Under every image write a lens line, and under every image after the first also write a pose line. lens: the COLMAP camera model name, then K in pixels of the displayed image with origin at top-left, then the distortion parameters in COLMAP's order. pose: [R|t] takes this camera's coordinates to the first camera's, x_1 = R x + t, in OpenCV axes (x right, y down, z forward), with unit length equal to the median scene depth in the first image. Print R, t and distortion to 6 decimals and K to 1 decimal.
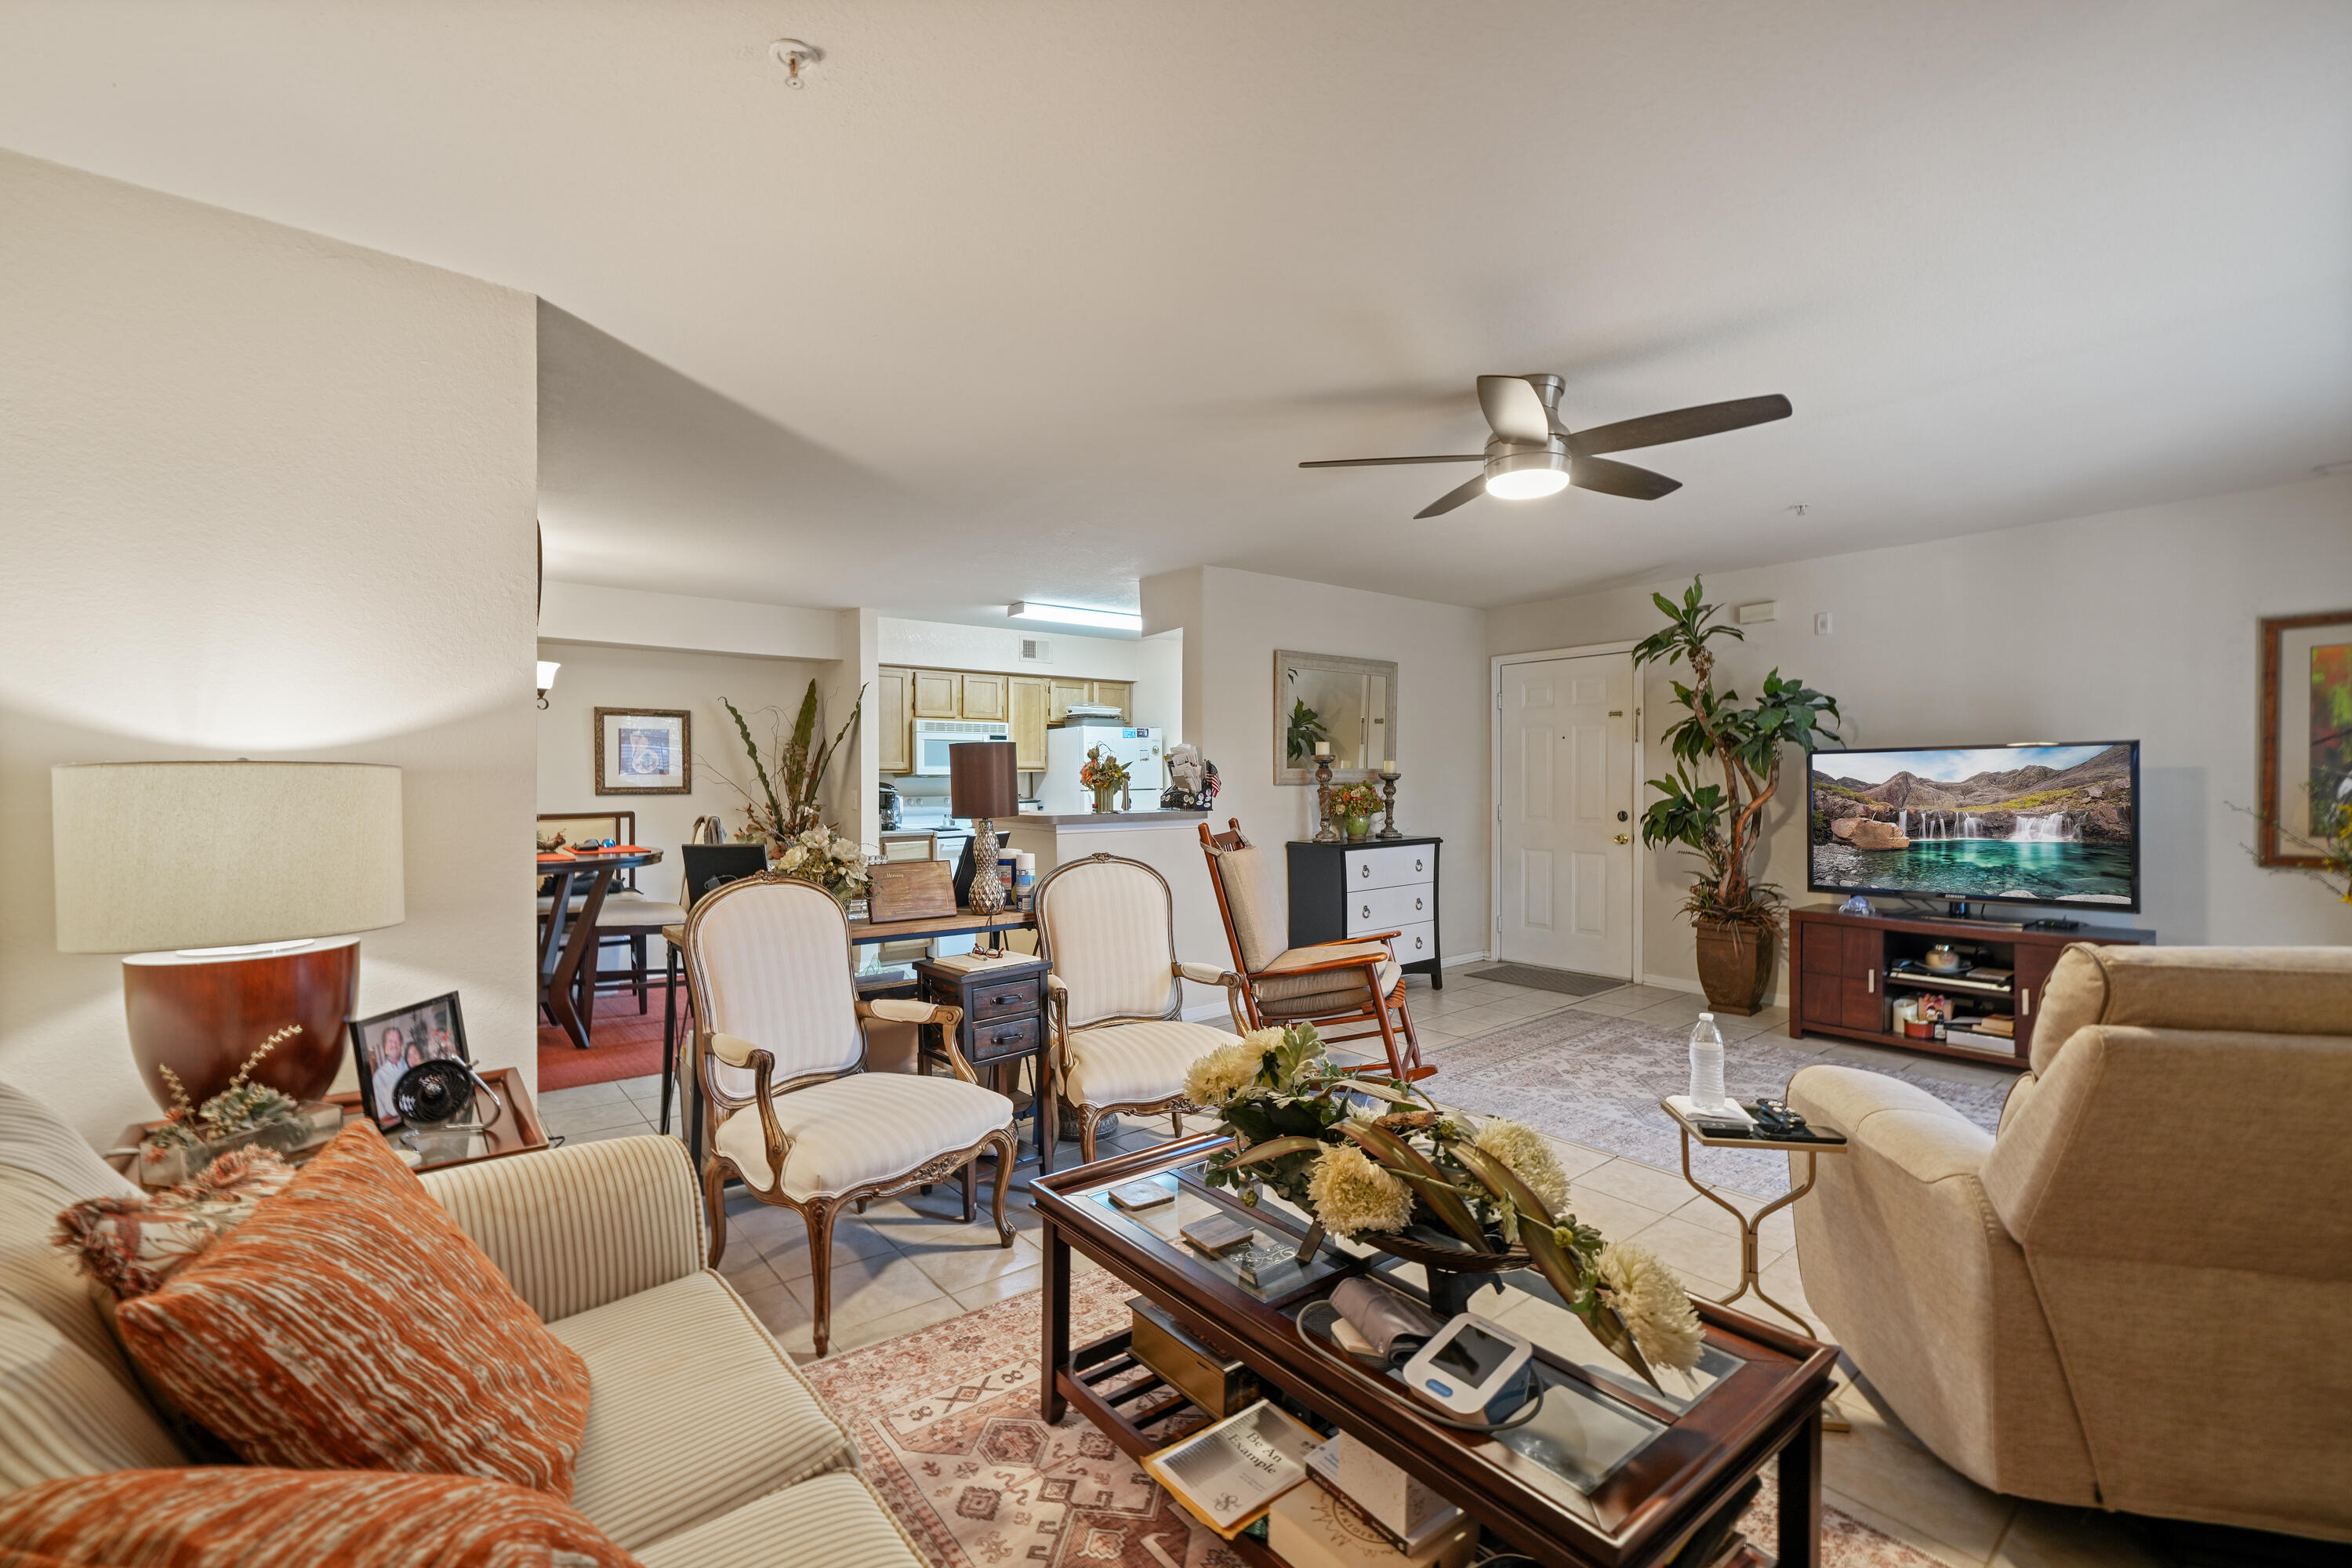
lens RADIAL K [[1047.5, 0, 1165.6], [0, 1047.5, 799.6], [0, 0, 1]] dist [0.020555, 0.000027]
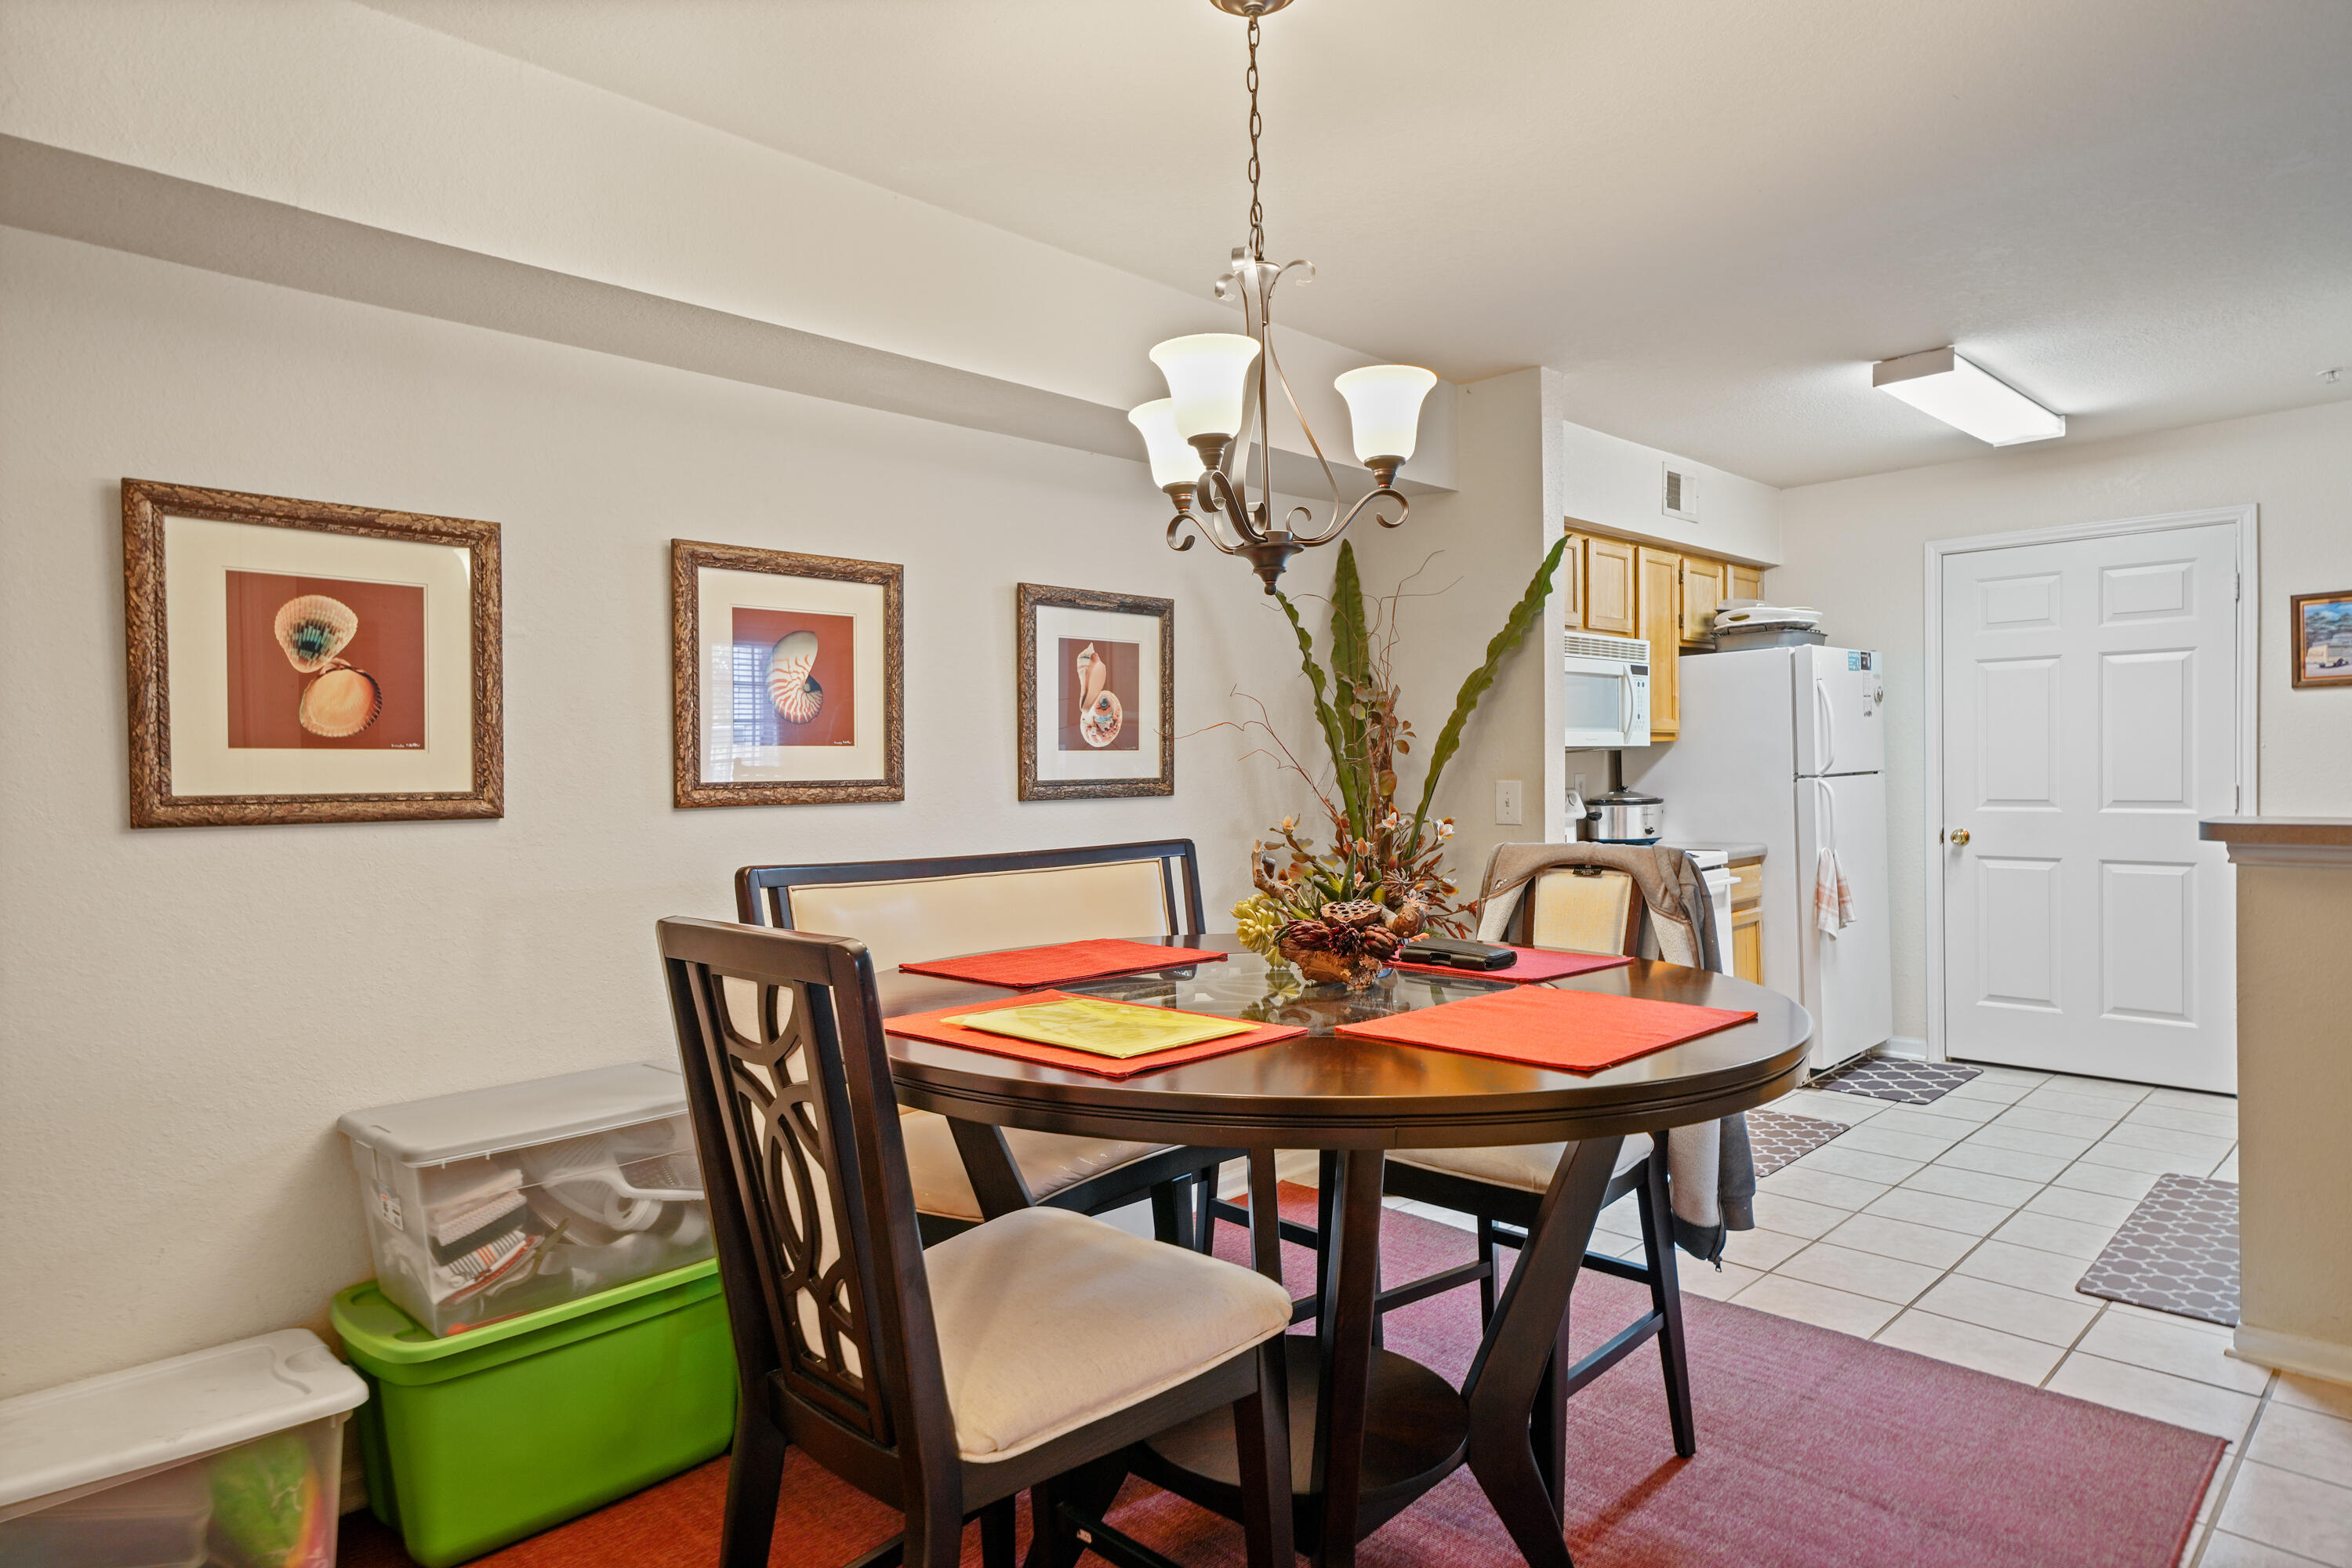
lens RADIAL K [[1364.6, 0, 1146.8], [0, 1364.6, 793.0], [0, 0, 1]] dist [0.023313, -0.000601]
pose [[0.994525, -0.017206, 0.103073, -0.459748], [0.017718, 0.999835, -0.004046, -0.003846], [-0.102986, 0.005850, 0.994666, 0.400273]]
